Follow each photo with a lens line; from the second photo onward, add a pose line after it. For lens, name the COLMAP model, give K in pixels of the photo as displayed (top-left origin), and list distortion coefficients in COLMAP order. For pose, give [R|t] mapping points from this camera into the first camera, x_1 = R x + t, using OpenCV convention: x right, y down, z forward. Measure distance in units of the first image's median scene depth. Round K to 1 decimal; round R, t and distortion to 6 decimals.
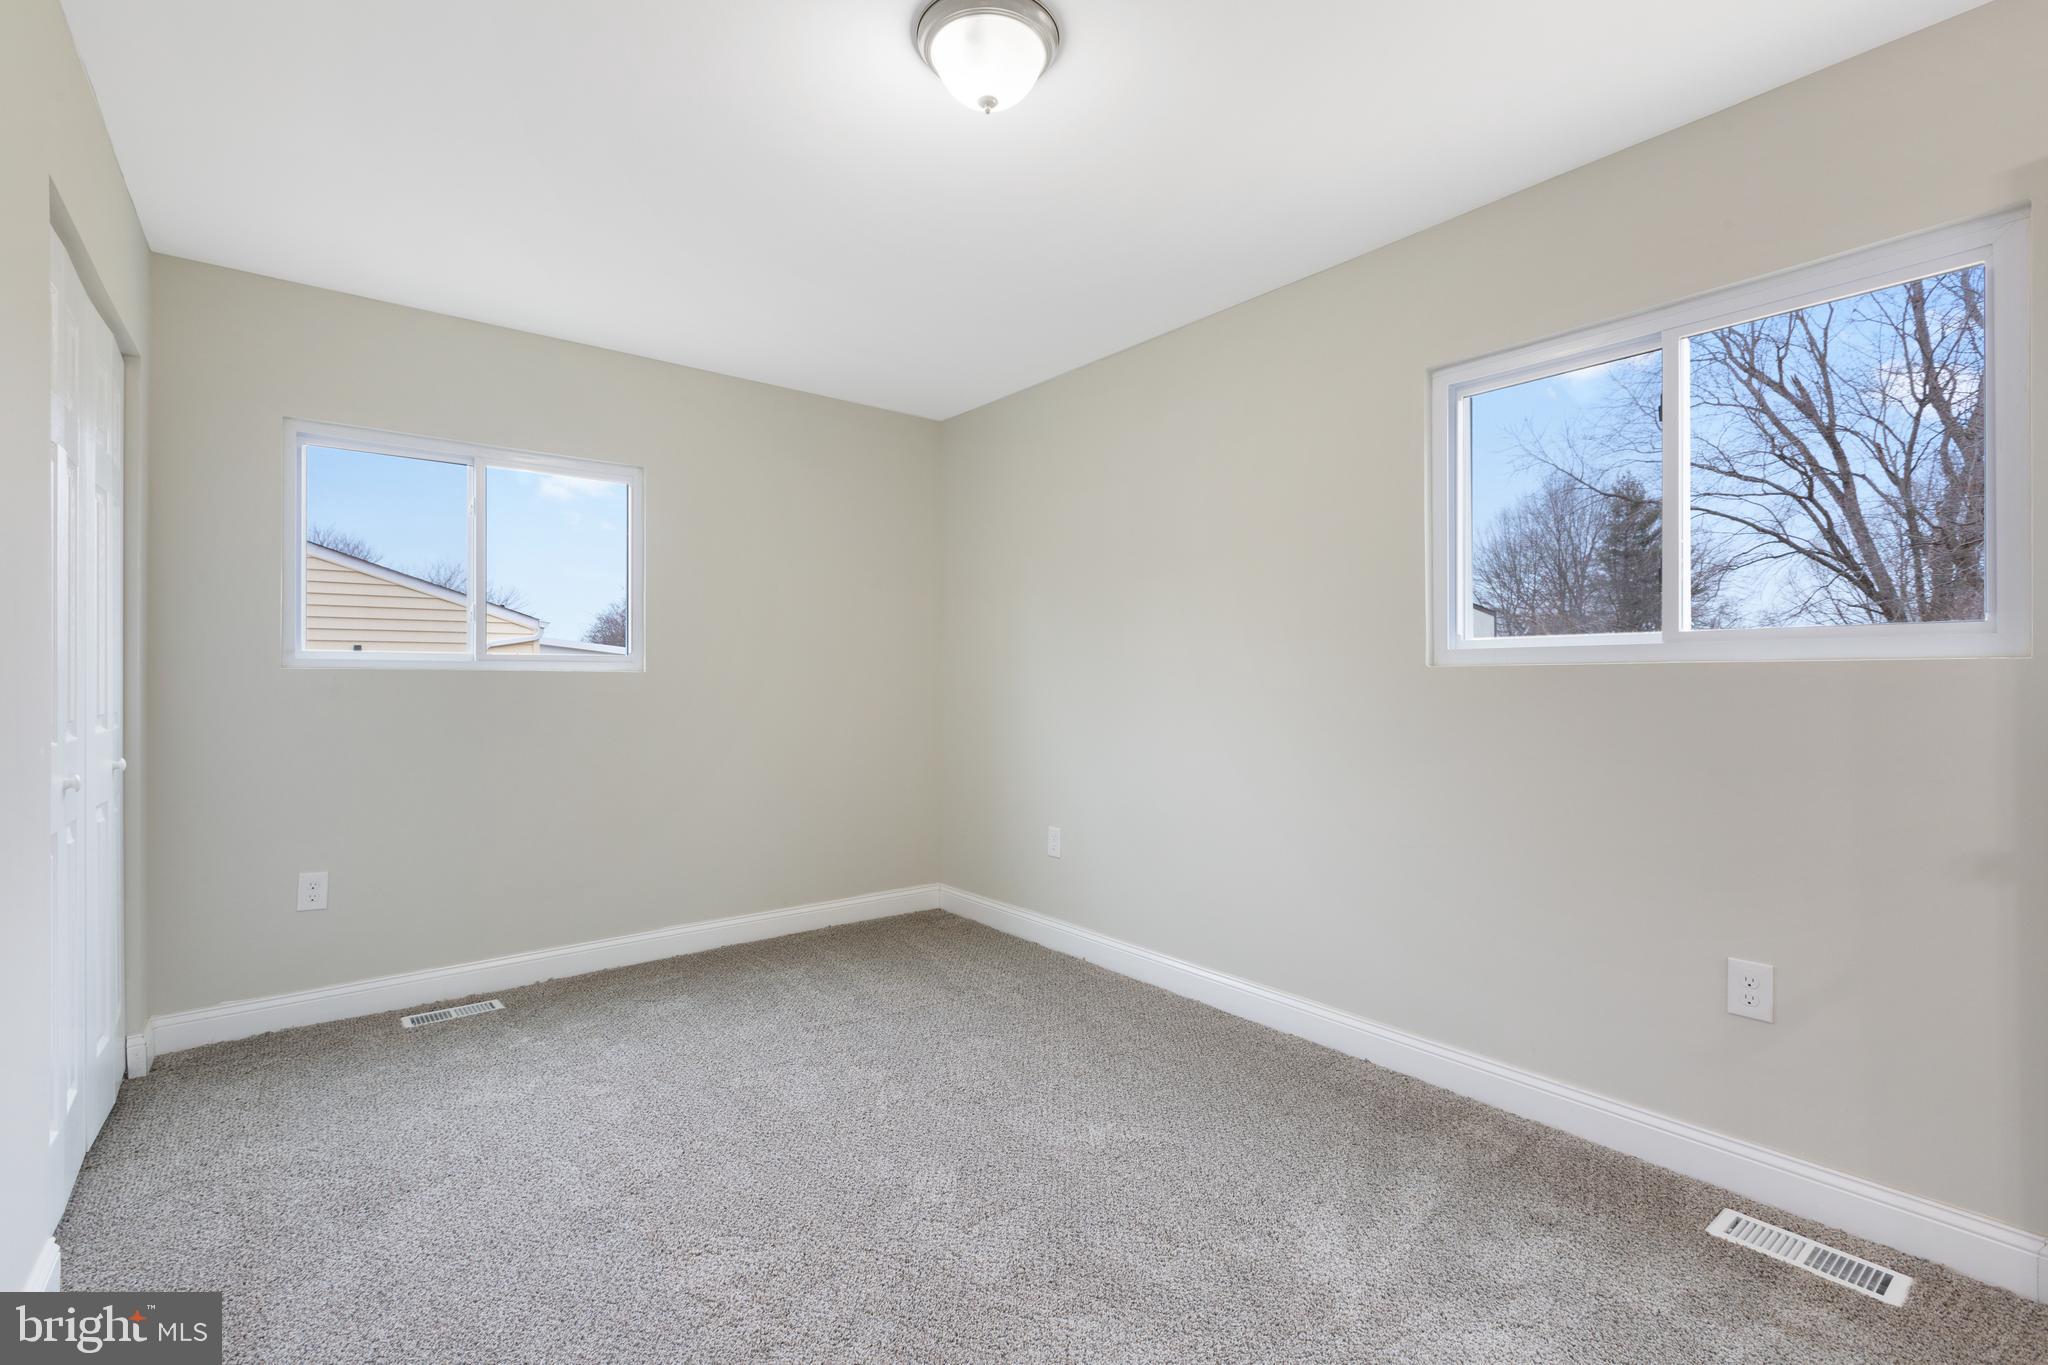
lens RADIAL K [[908.5, 0, 1019.6], [0, 908.5, 675.5], [0, 0, 1]] dist [-0.000185, -0.000219]
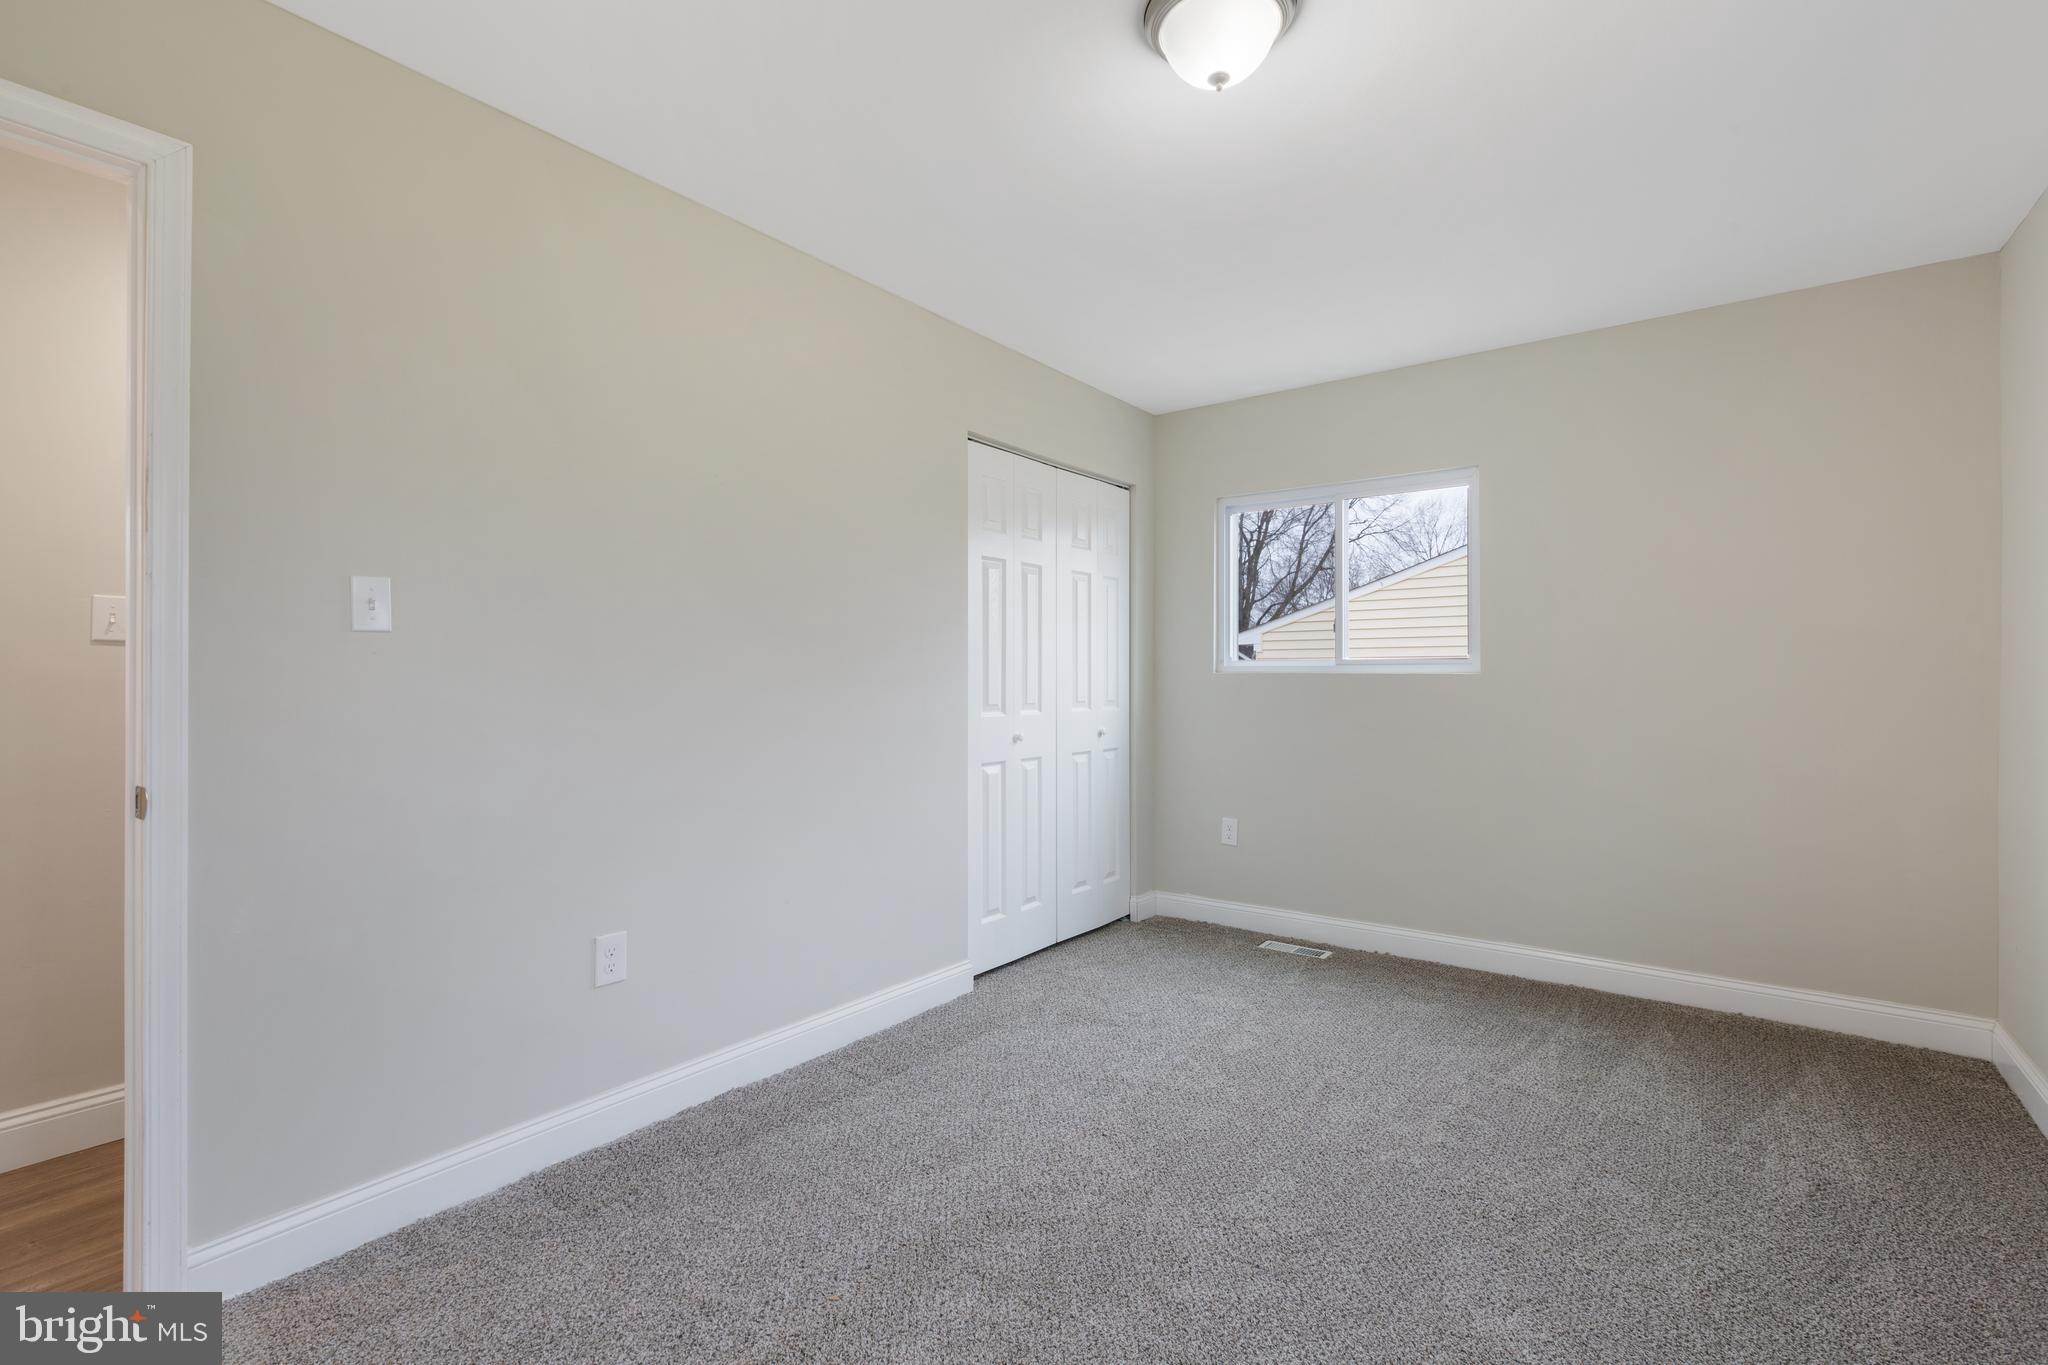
lens RADIAL K [[939.4, 0, 1055.3], [0, 939.4, 673.7], [0, 0, 1]] dist [-0.001709, -0.000635]
pose [[0.248564, -0.004324, -0.968606, 0.528046], [0.002921, 0.999989, -0.003715, -0.002180], [0.968611, -0.001906, 0.248573, 0.355133]]
